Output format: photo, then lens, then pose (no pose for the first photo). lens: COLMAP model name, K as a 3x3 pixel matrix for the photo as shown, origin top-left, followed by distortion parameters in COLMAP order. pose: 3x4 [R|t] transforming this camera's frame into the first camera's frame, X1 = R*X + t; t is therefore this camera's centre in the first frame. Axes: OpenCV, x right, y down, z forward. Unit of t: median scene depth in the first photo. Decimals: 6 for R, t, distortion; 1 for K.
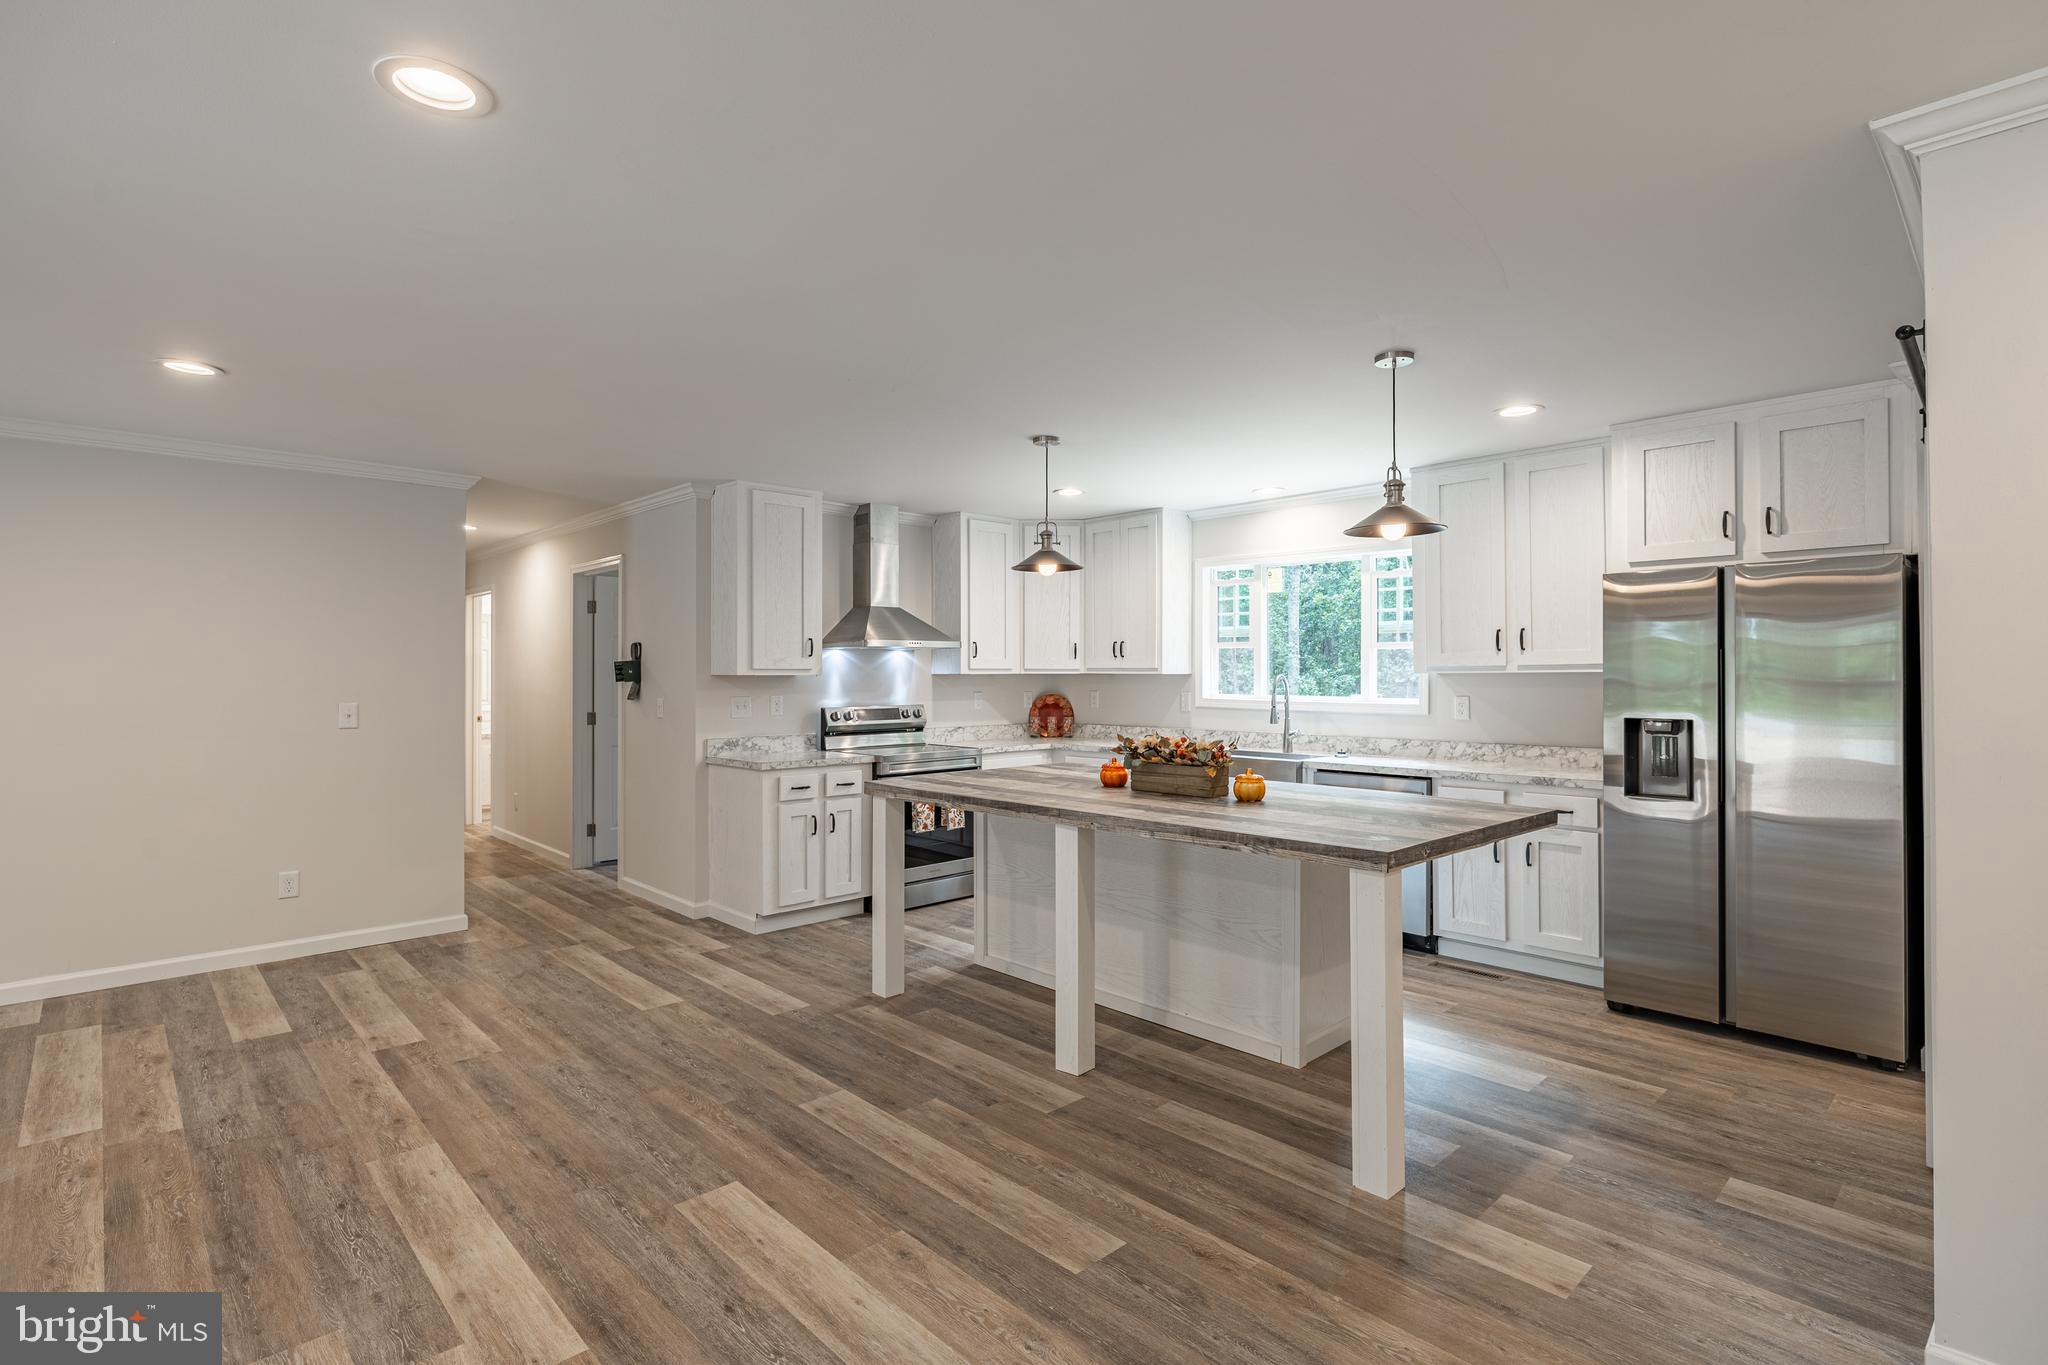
lens RADIAL K [[978.2, 0, 1023.3], [0, 978.2, 671.6], [0, 0, 1]] dist [-0.001875, 0.001379]
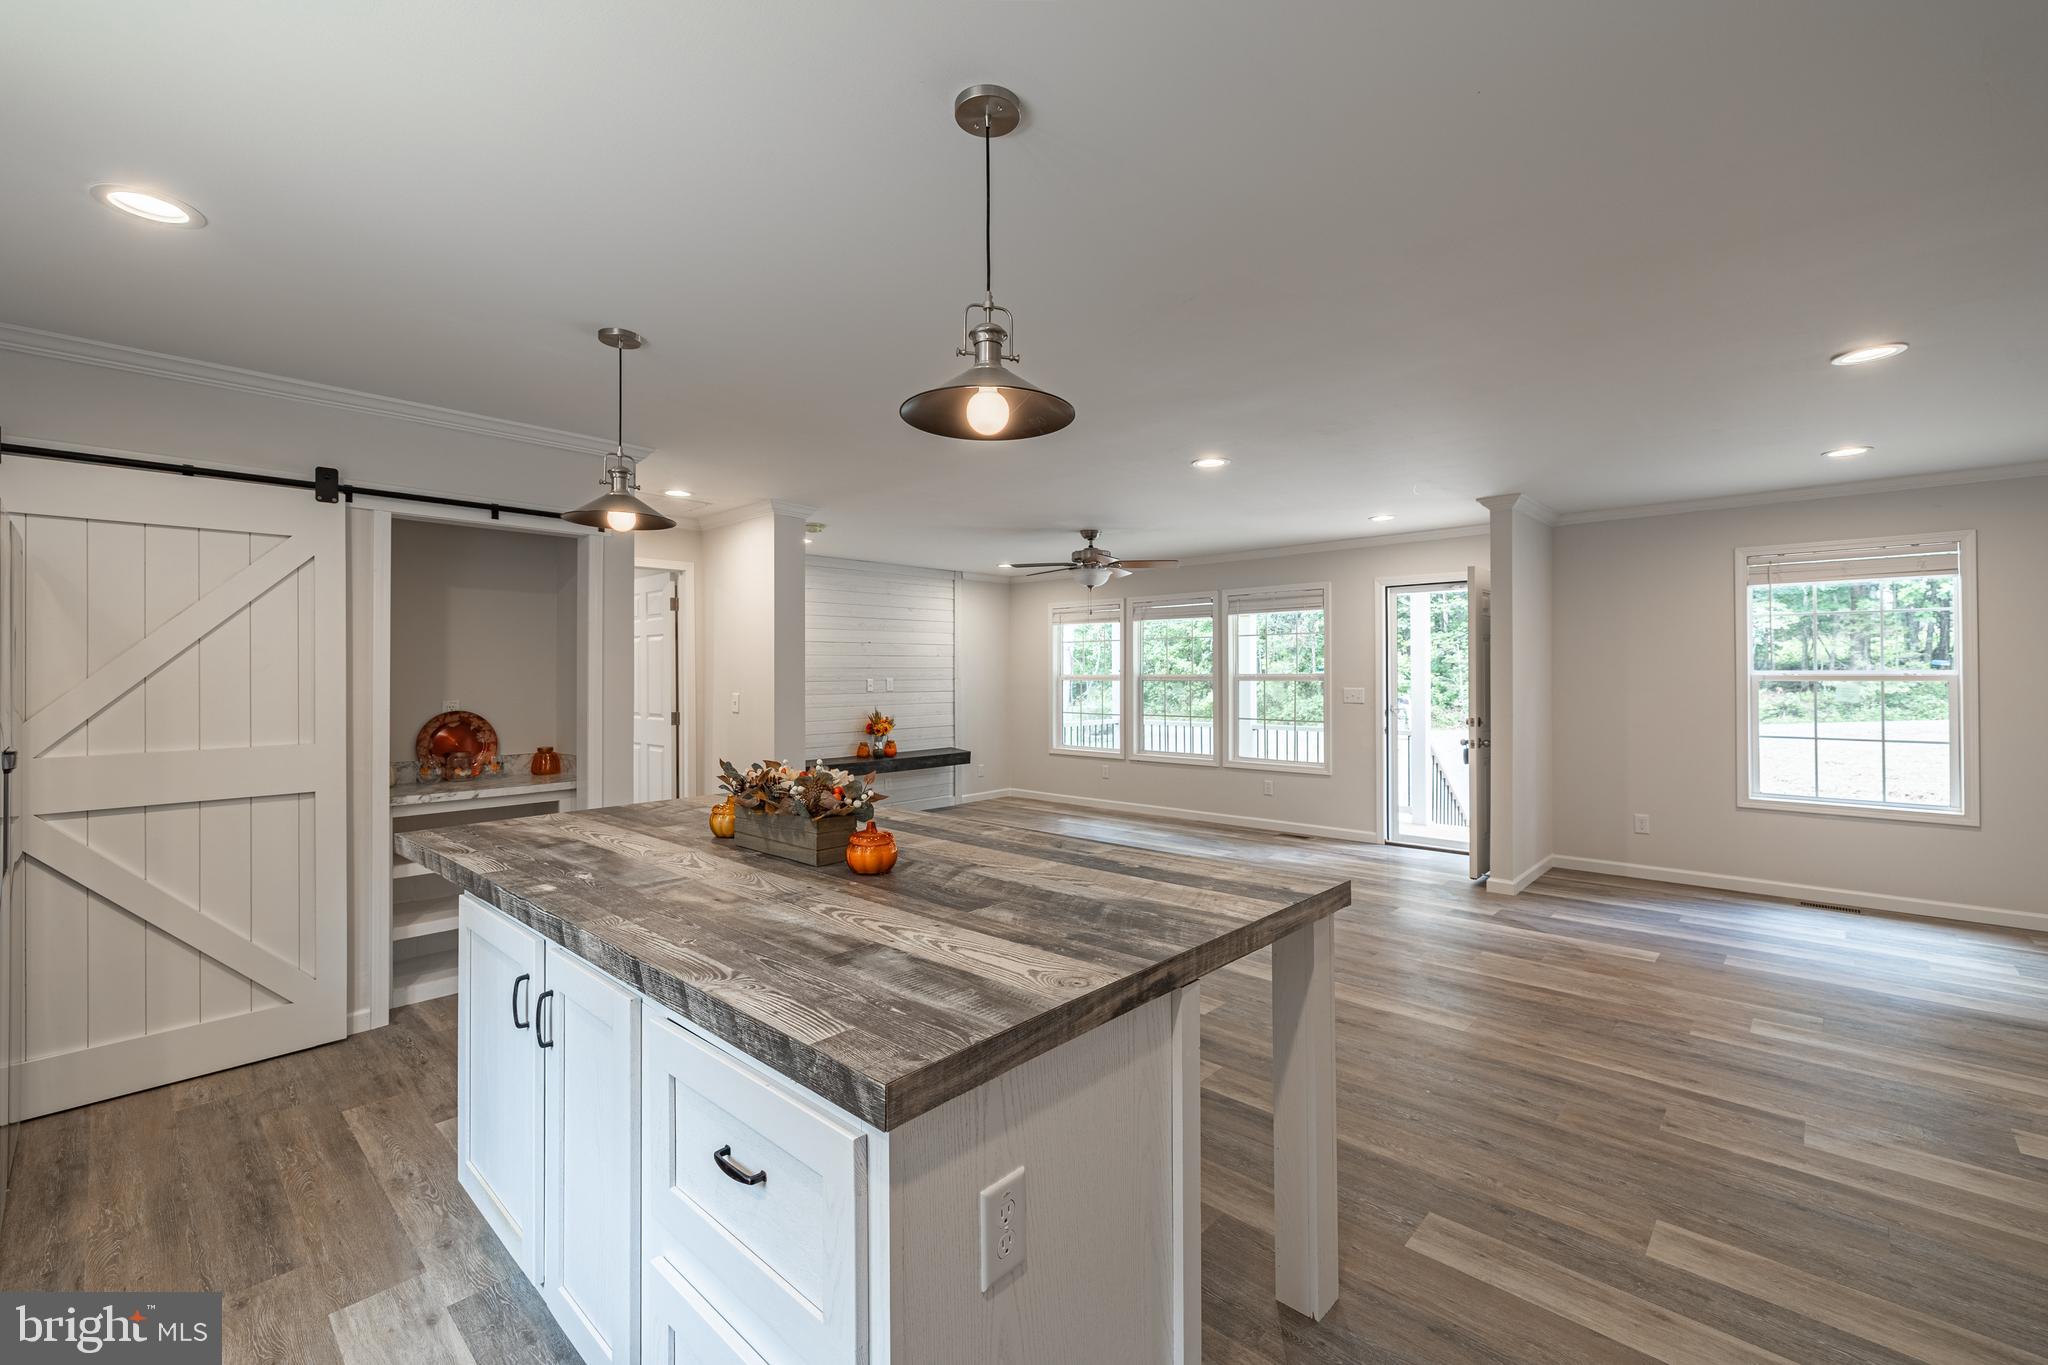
lens RADIAL K [[855.8, 0, 1025.1], [0, 855.8, 667.1], [0, 0, 1]] dist [0.002087, 0.000092]
pose [[-0.998195, 0.004584, -0.059880, 0.032115], [0.005272, 0.999922, -0.011346, 0.005339], [0.059823, -0.011641, -0.998141, 1.405151]]
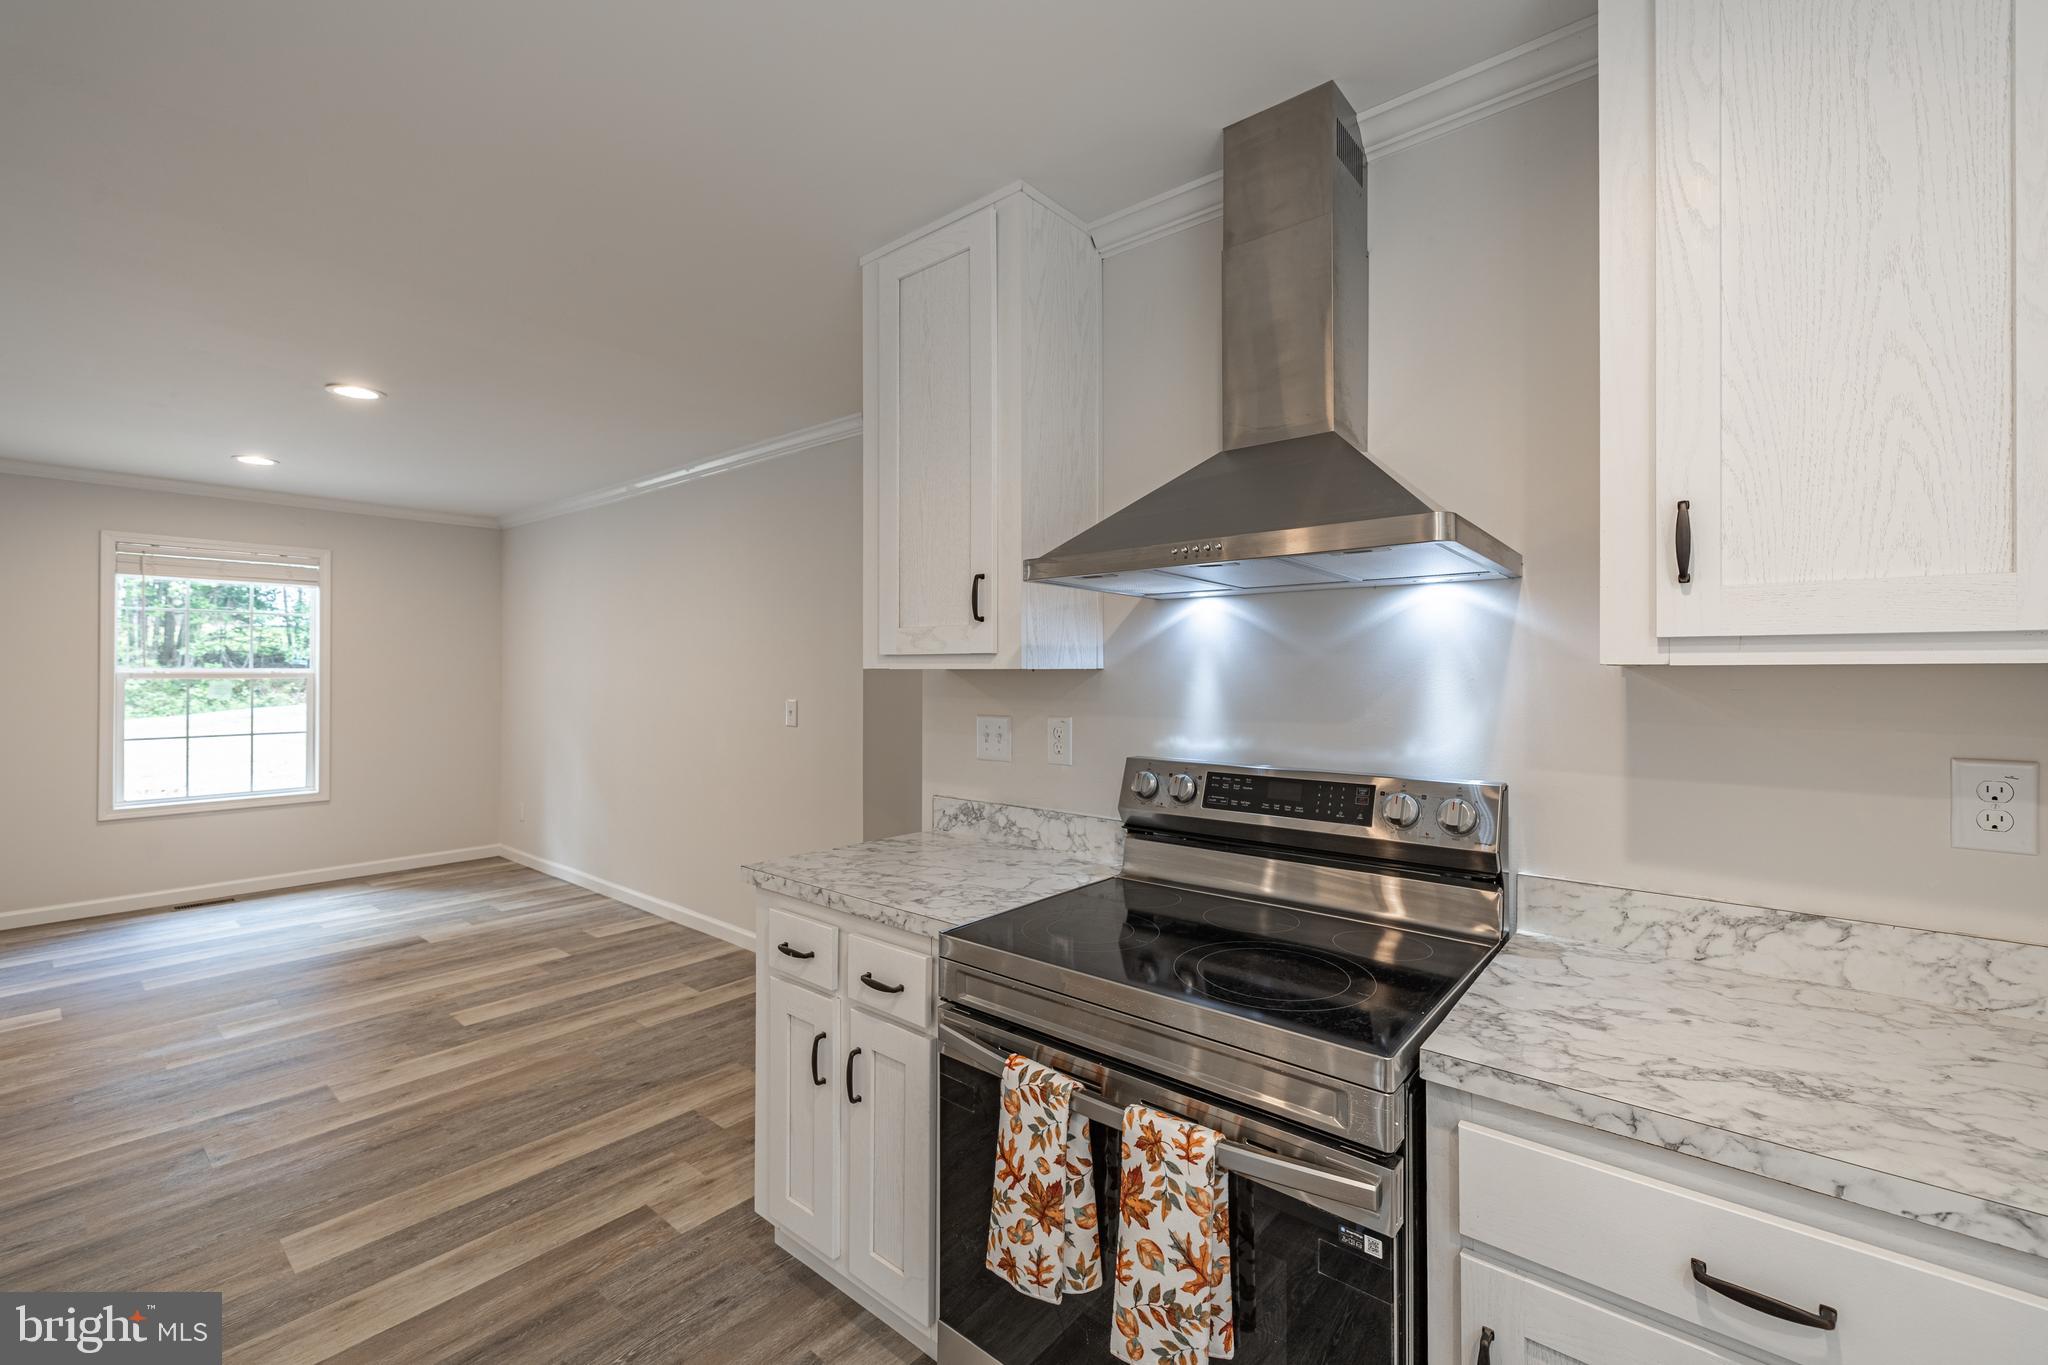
lens RADIAL K [[855.8, 0, 1025.1], [0, 855.8, 667.1], [0, 0, 1]] dist [0.002087, 0.000092]
pose [[0.111945, -0.001489, -0.993713, 0.159751], [0.001494, 0.999998, -0.001331, 0.004233], [0.993713, -0.001336, 0.111947, 1.286968]]
